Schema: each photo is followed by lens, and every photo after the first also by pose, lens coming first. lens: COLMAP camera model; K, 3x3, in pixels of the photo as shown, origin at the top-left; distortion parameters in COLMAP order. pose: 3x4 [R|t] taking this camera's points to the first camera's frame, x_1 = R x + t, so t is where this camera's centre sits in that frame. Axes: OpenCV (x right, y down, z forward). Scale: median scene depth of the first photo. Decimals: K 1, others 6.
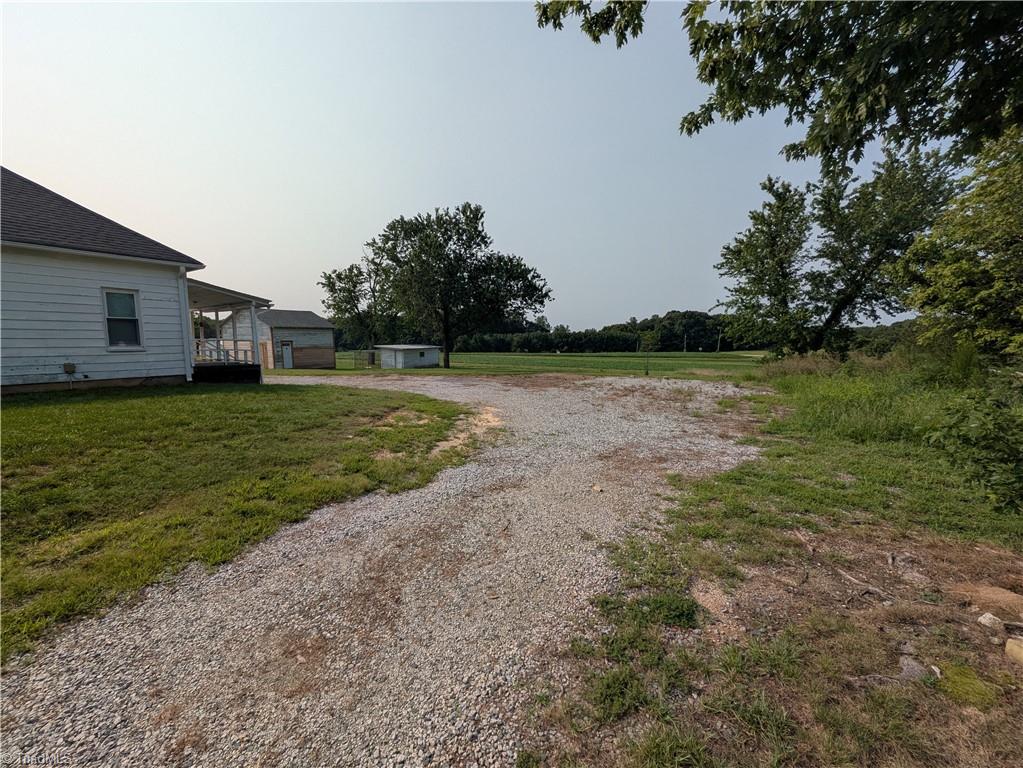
lens RADIAL K [[404.5, 0, 507.8], [0, 404.5, 381.7], [0, 0, 1]] dist [0.003799, -0.000044]
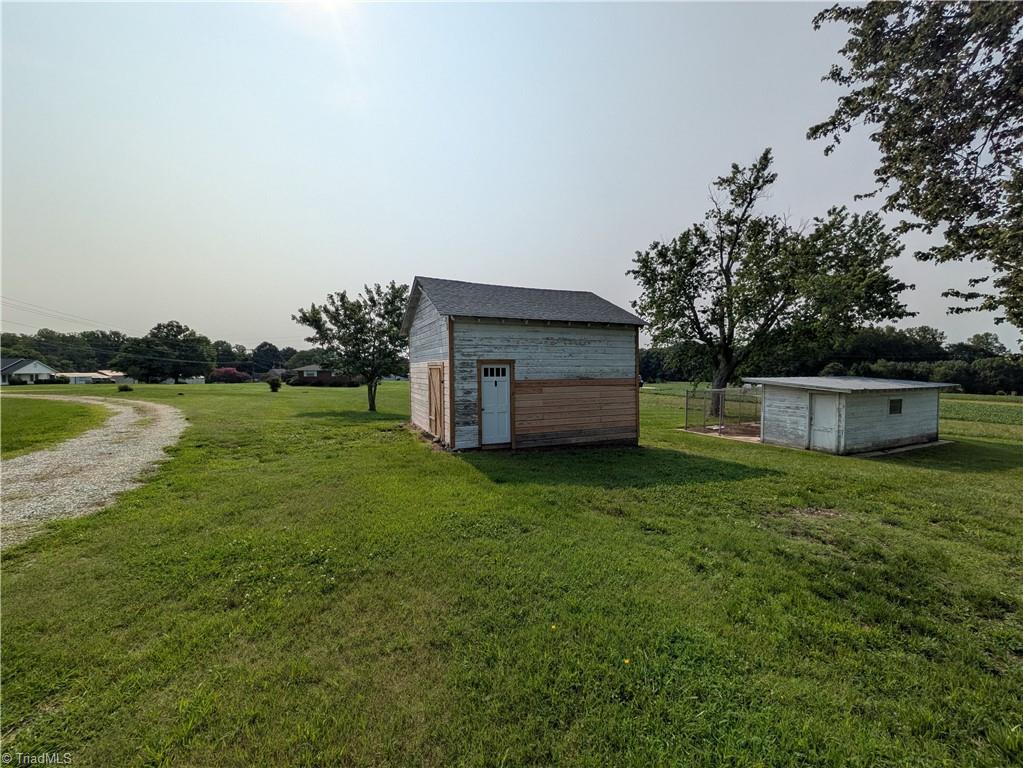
lens RADIAL K [[404.5, 0, 510.1], [0, 404.5, 379.6], [0, 0, 1]] dist [0.003799, -0.000044]
pose [[0.735265, 0.020443, -0.677471, -0.191613], [-0.076049, 0.995722, -0.052490, -0.042032], [0.673500, 0.090115, 0.733674, 0.468780]]
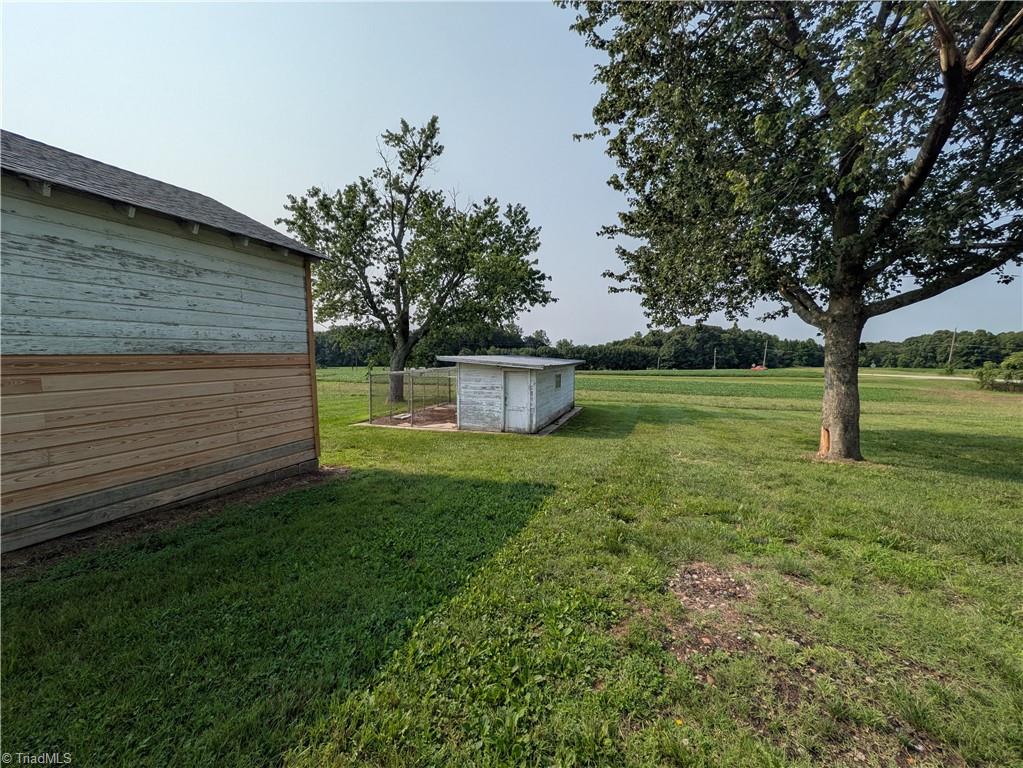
lens RADIAL K [[404.5, 0, 505.4], [0, 404.5, 381.1], [0, 0, 1]] dist [0.003799, -0.000044]
pose [[0.999090, -0.003804, 0.042487, -0.239864], [0.005625, 0.999067, -0.042826, -0.045787], [-0.042284, 0.043026, 0.998179, 0.558129]]
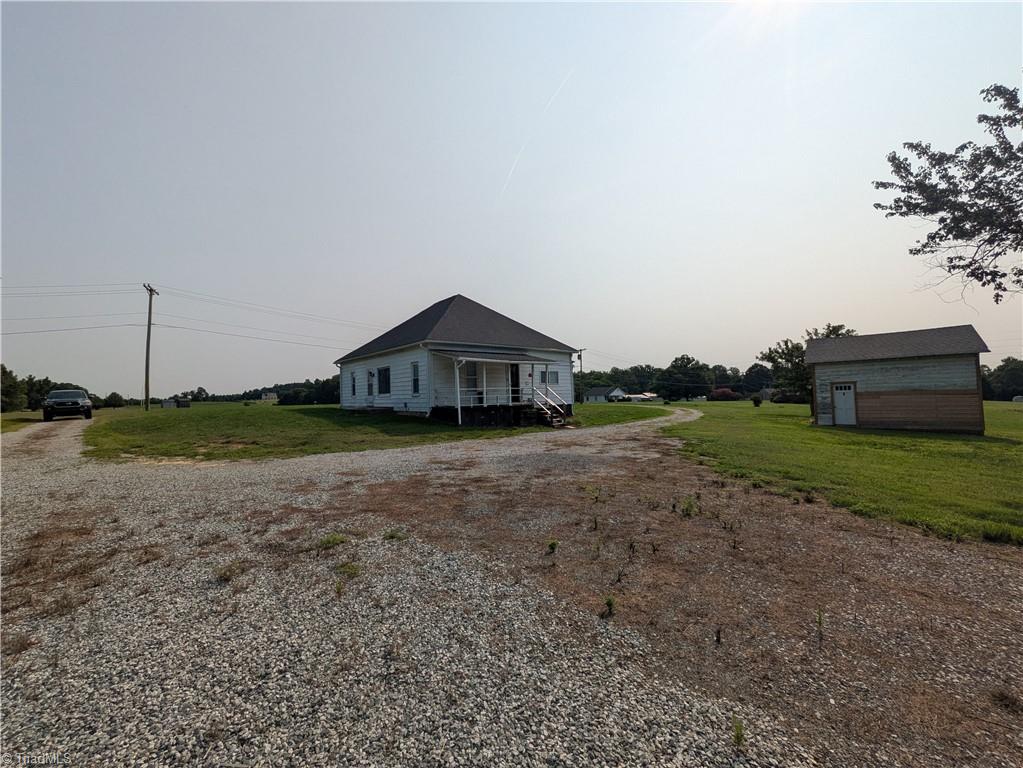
lens RADIAL K [[410.7, 0, 504.7], [0, 410.7, 386.3], [0, 0, 1]] dist [0.000262, -0.000053]
pose [[-0.270538, -0.012387, -0.962630, 0.152060], [-0.075607, 0.997102, 0.008418, -0.035568], [0.959736, 0.075059, -0.270691, 0.399307]]
